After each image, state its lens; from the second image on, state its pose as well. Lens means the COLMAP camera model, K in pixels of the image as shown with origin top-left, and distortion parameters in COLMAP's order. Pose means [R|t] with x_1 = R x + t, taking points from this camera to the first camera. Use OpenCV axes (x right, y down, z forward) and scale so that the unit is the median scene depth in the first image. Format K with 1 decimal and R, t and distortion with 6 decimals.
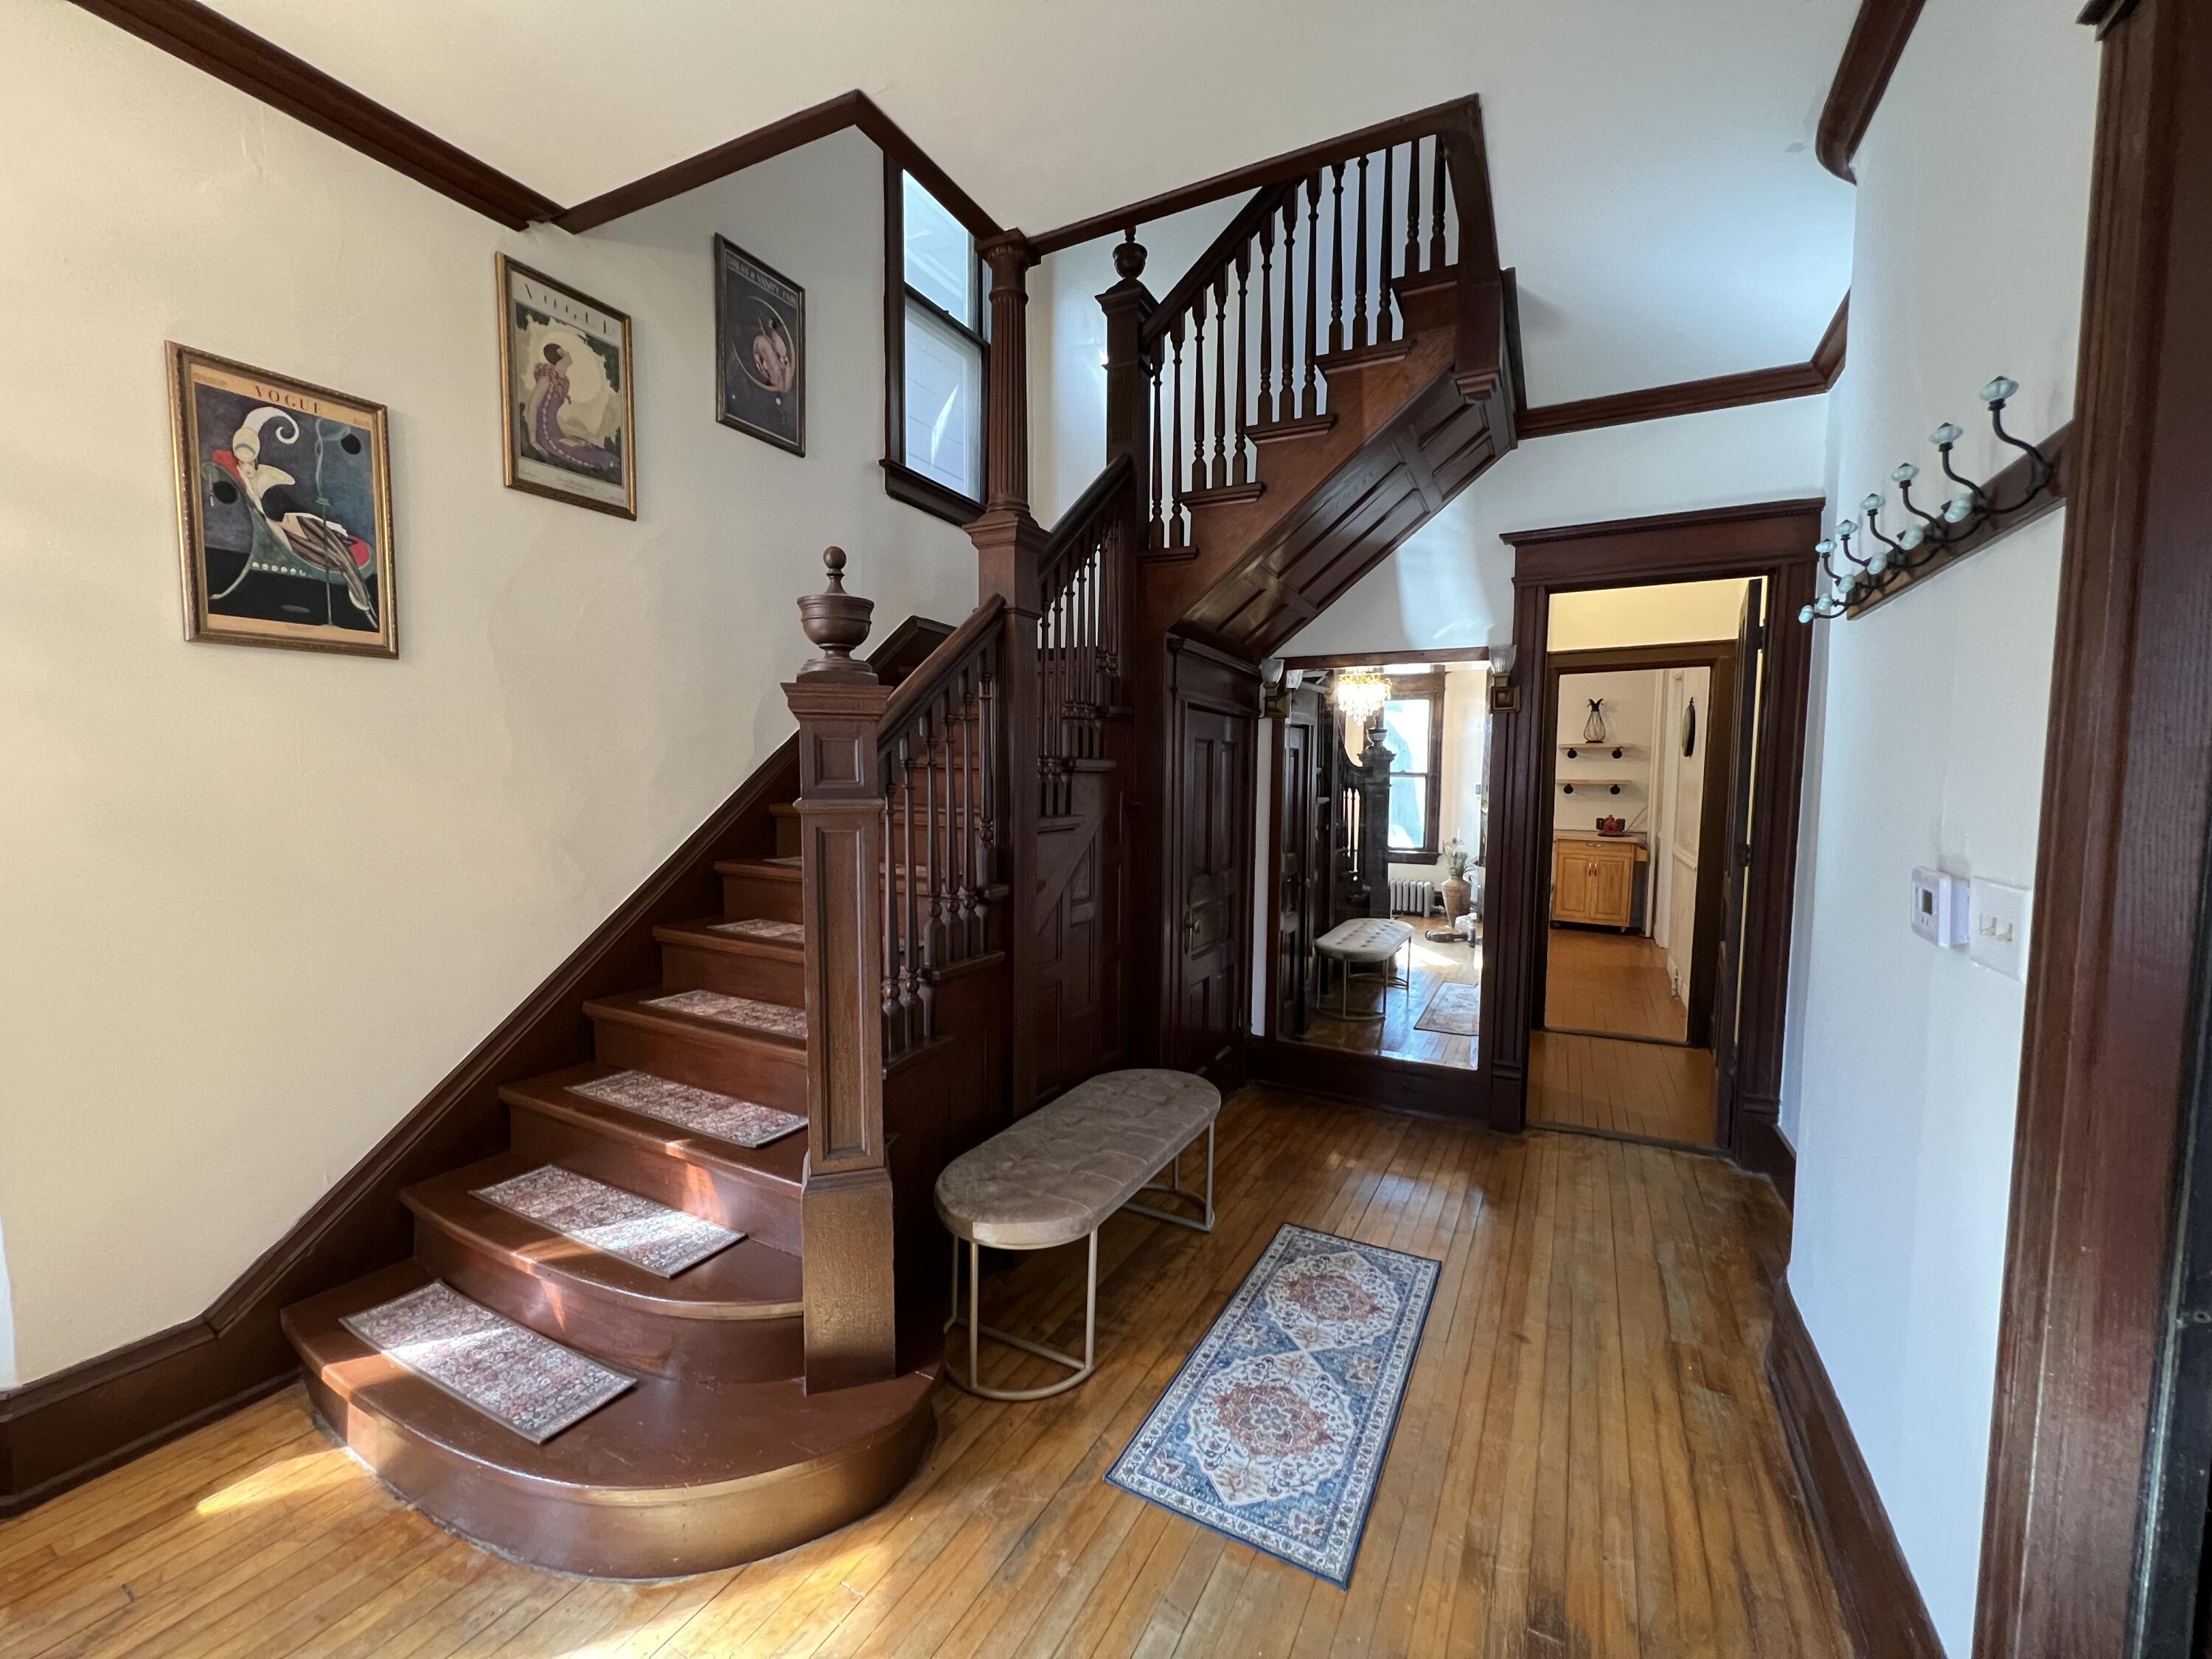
lens RADIAL K [[891.4, 0, 1103.3], [0, 891.4, 835.4], [0, 0, 1]] dist [-0.003889, -0.000409]
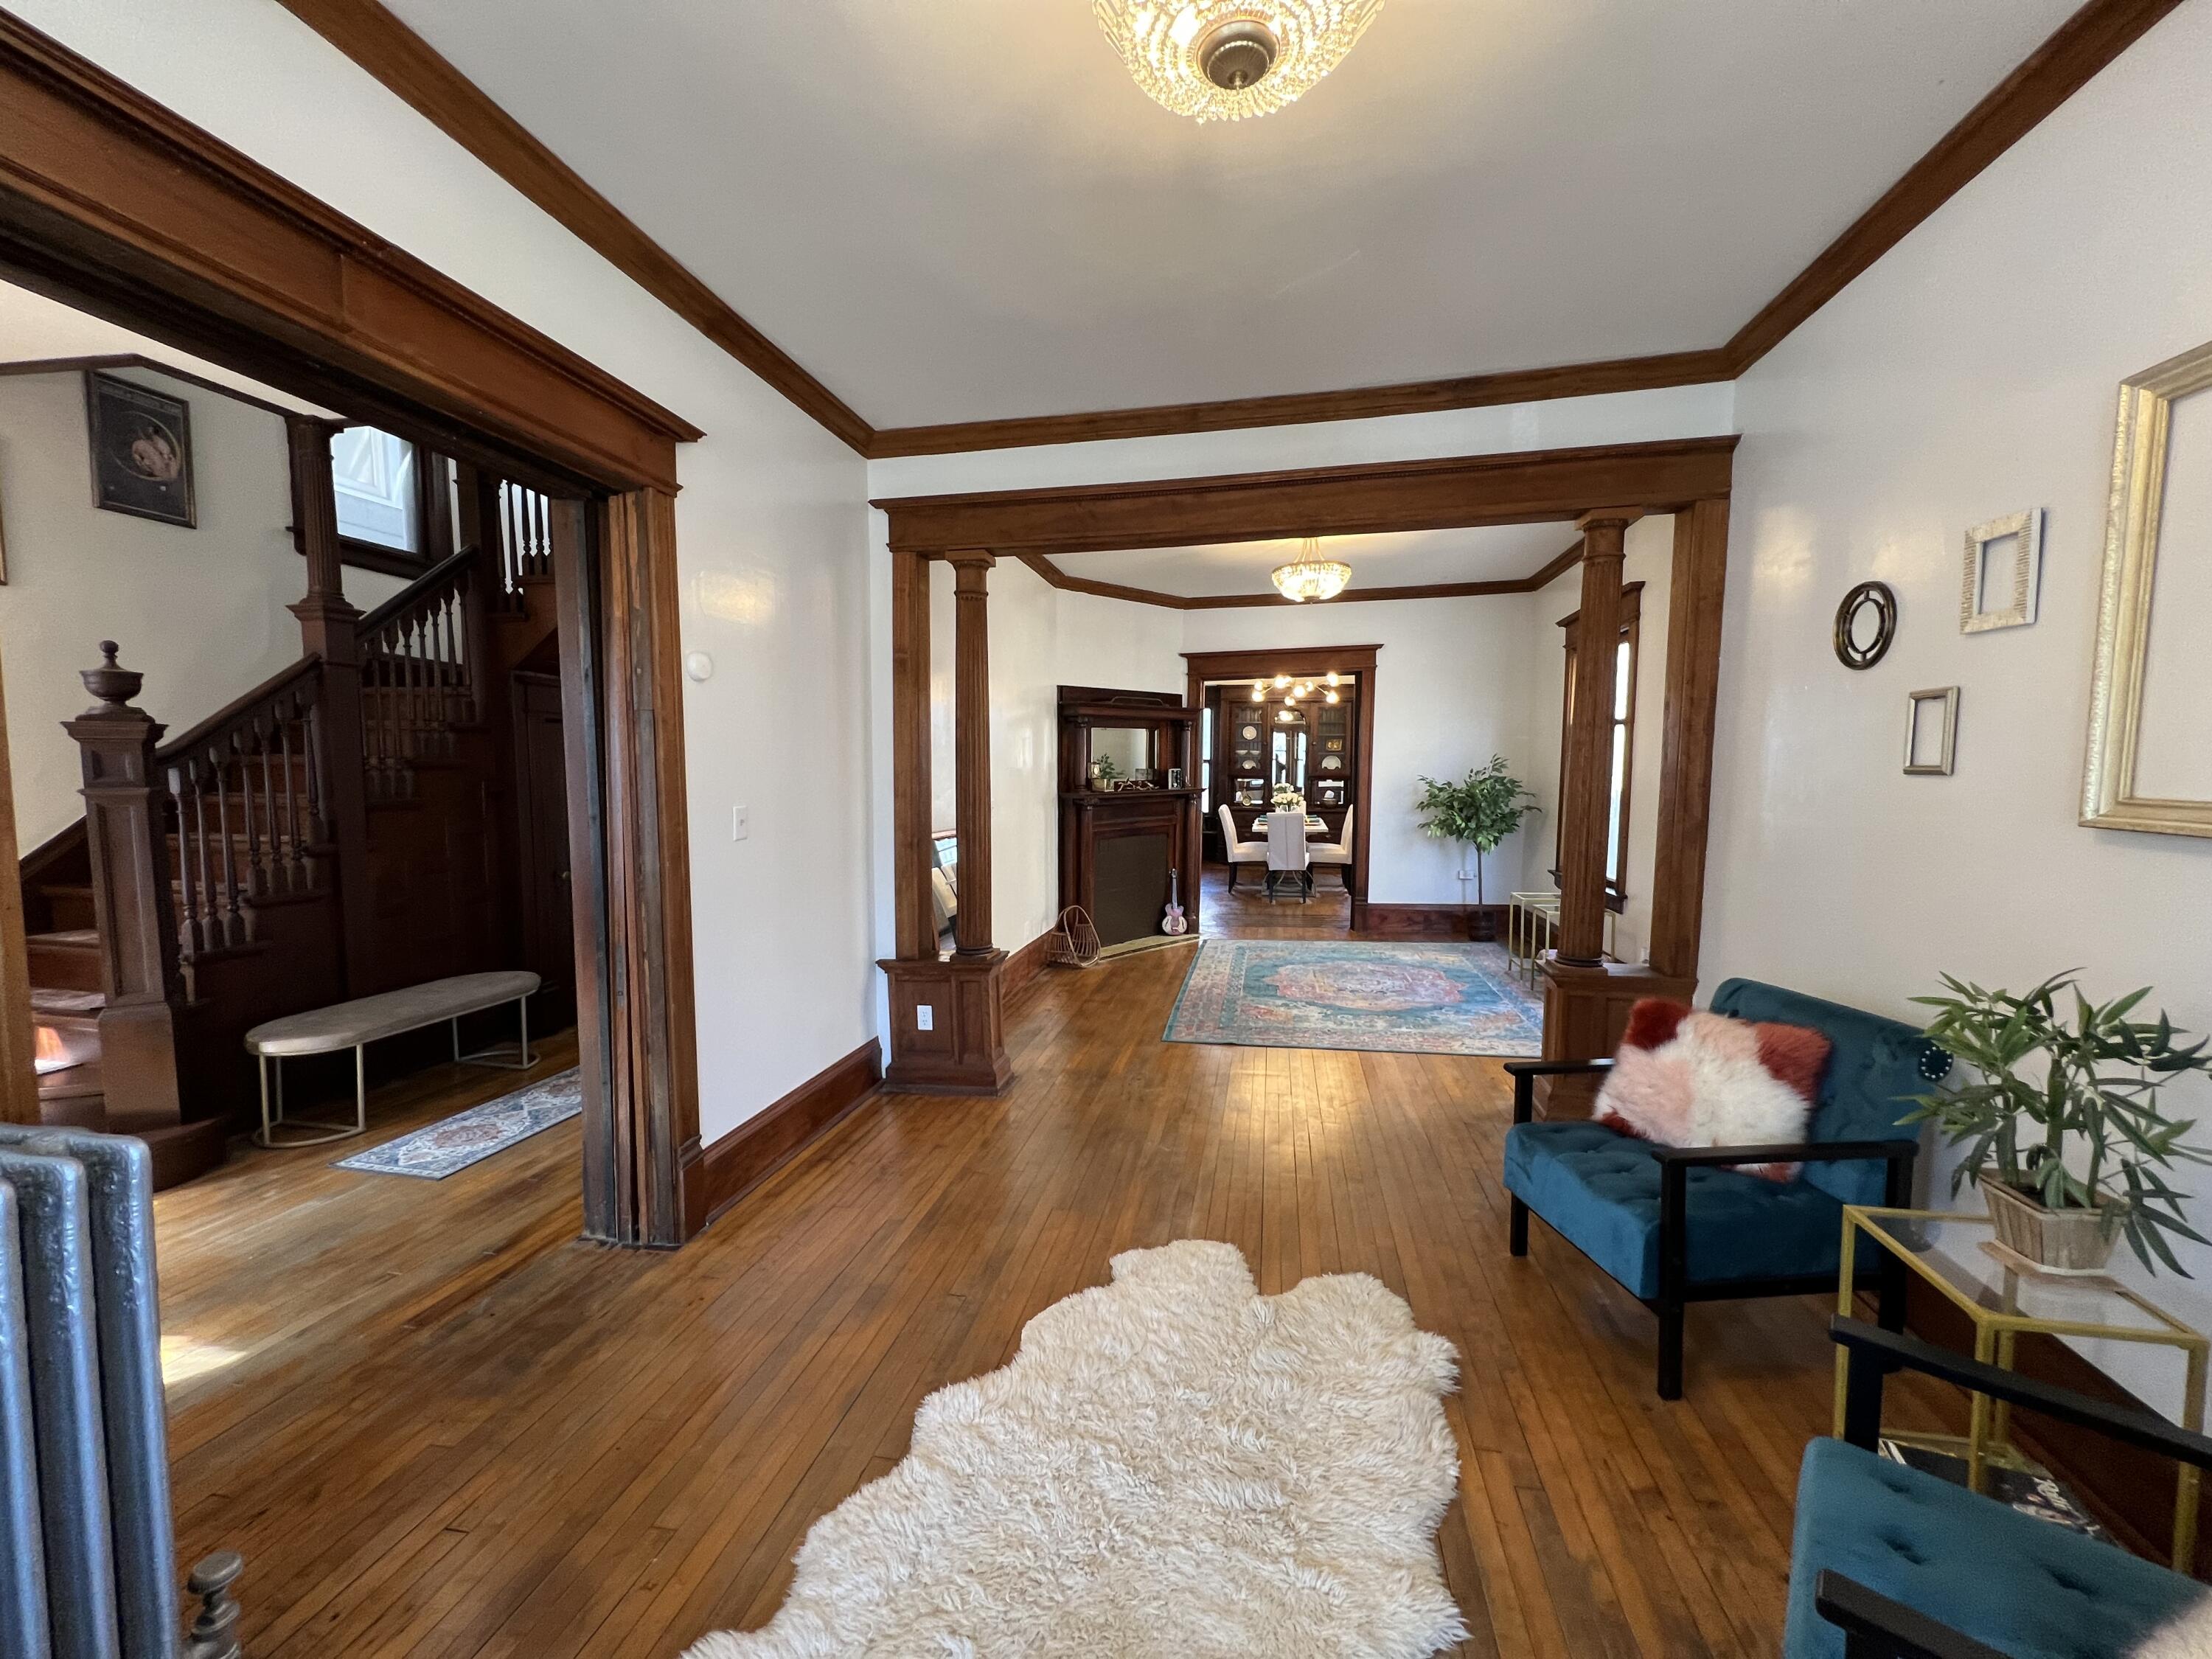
lens RADIAL K [[891.4, 0, 1108.1], [0, 891.4, 832.7], [0, 0, 1]] dist [-0.003889, -0.000409]
pose [[0.955084, -0.029837, 0.294829, 0.889226], [0.027105, 0.999543, 0.013351, 0.065652], [-0.295092, -0.004760, 0.955457, -1.044717]]
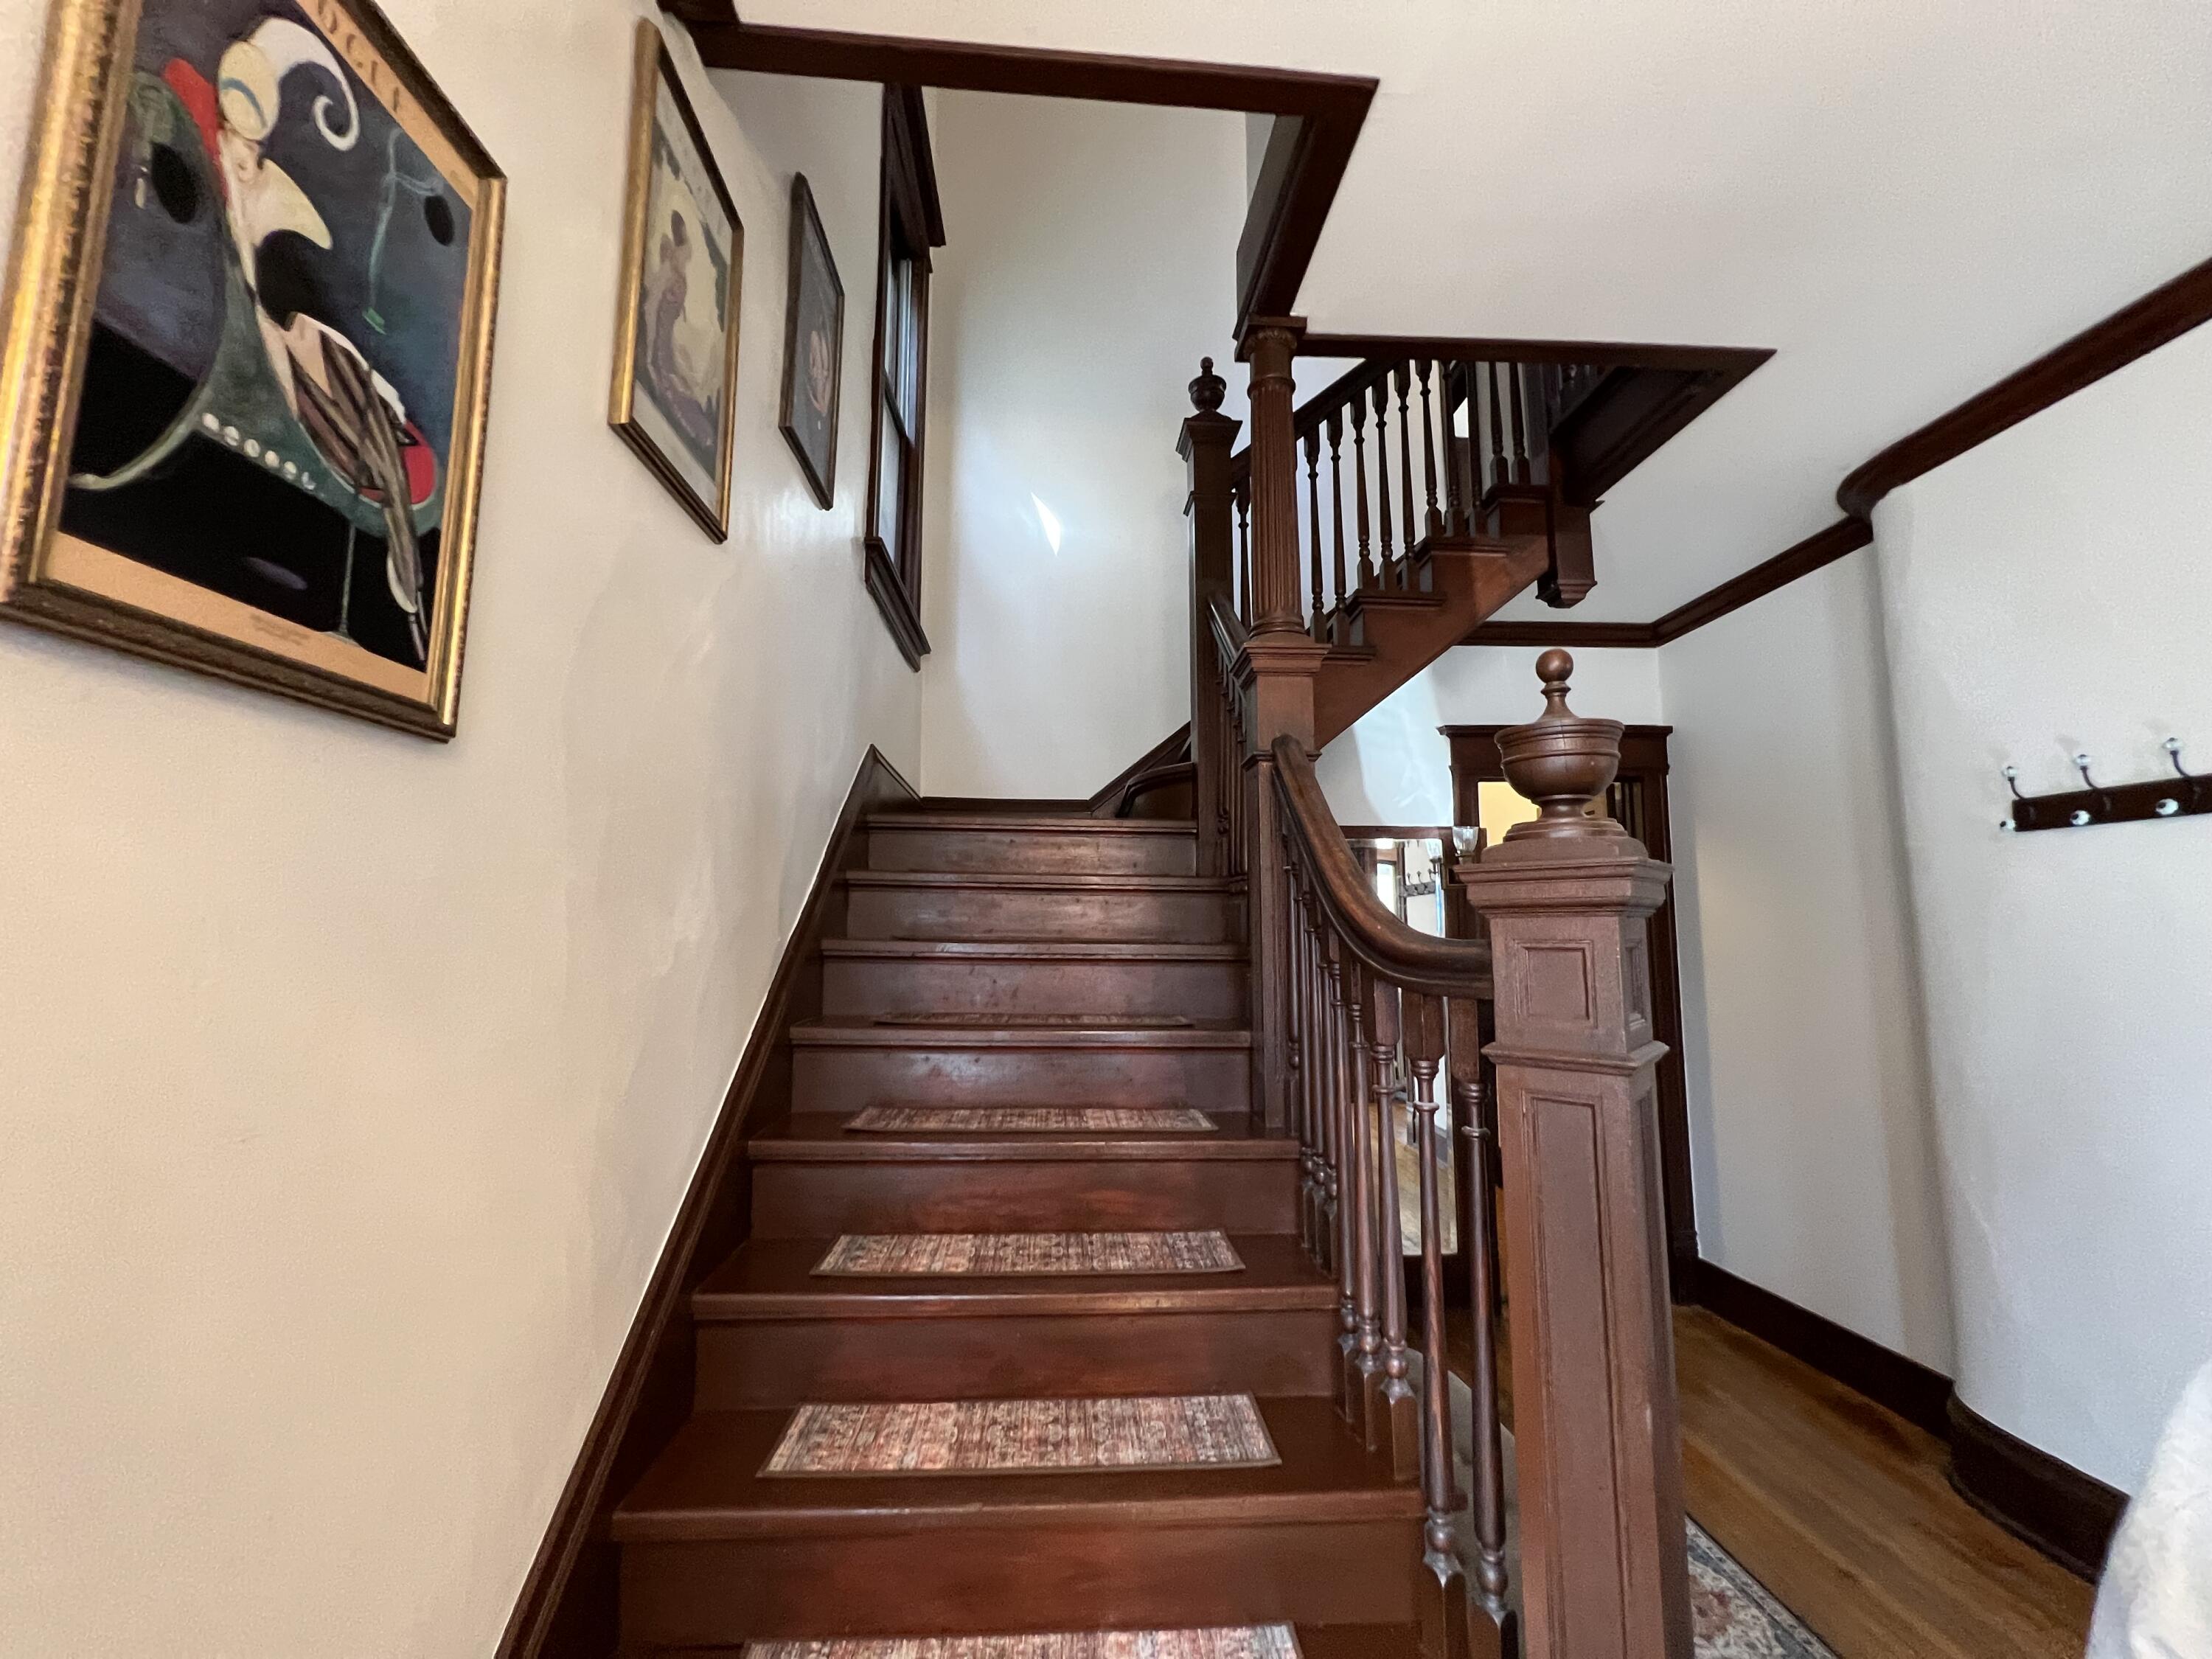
lens RADIAL K [[891.4, 0, 1102.0], [0, 891.4, 826.9], [0, 0, 1]] dist [-0.003889, -0.000409]
pose [[0.855799, 0.051887, 0.514700, -0.797539], [0.040849, 0.985072, -0.167225, -0.088915], [-0.515693, 0.164135, 0.840904, 0.560023]]
